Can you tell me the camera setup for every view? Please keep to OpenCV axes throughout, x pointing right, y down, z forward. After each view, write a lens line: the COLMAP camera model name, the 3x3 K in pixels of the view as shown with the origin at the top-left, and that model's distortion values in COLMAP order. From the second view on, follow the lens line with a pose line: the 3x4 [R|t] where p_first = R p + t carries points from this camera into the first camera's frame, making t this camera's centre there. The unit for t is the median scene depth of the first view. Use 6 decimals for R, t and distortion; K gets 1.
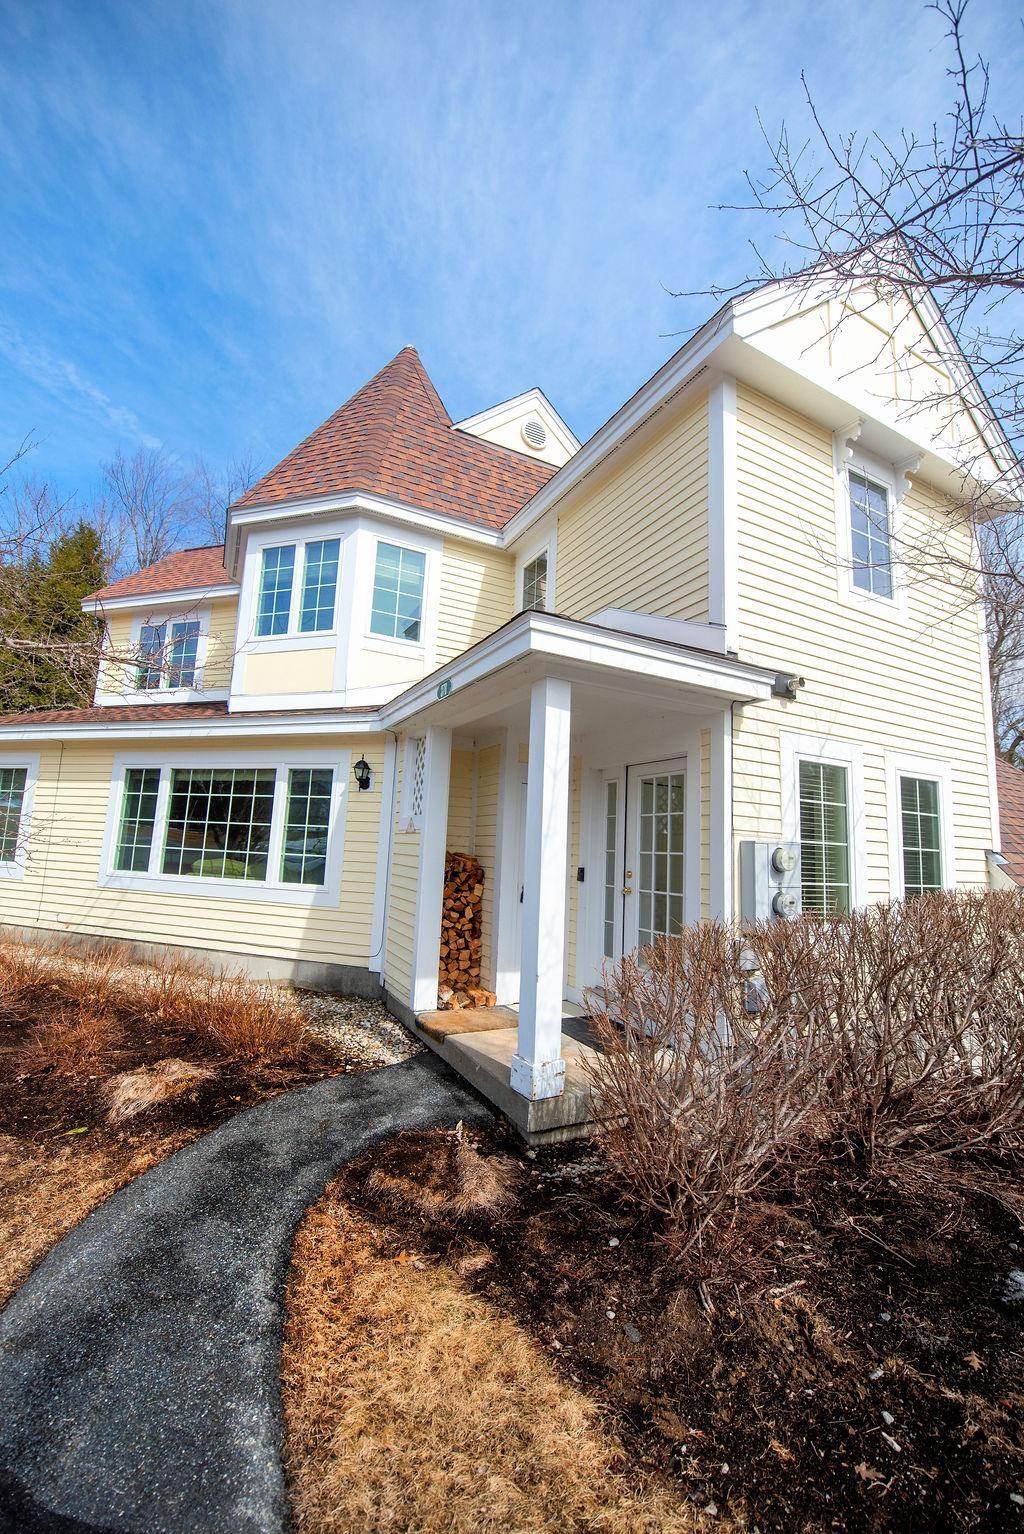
lens RADIAL K [[610.8, 0, 512.0], [0, 610.8, 767.0], [0, 0, 1]] dist [-0.010220, -0.000767]
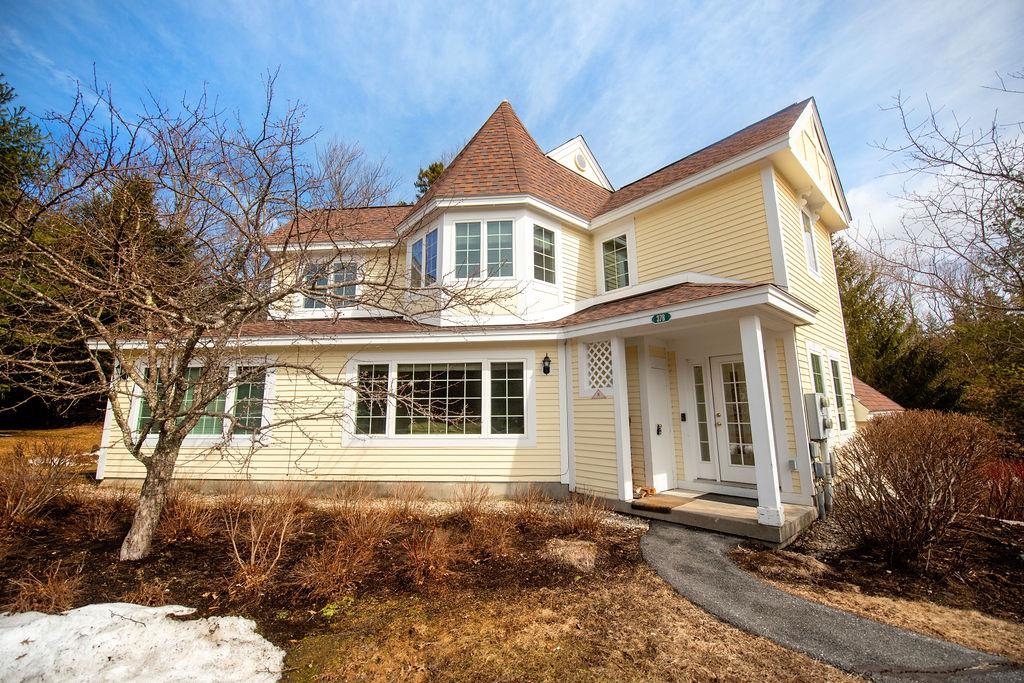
lens RADIAL K [[407.7, 0, 515.2], [0, 407.7, 337.4], [0, 0, 1]] dist [-0.010220, -0.000767]
pose [[0.968455, -0.008188, 0.249054, -0.566751], [0.017998, 0.999148, -0.037136, -0.021542], [-0.248538, 0.040447, 0.967777, -0.051093]]
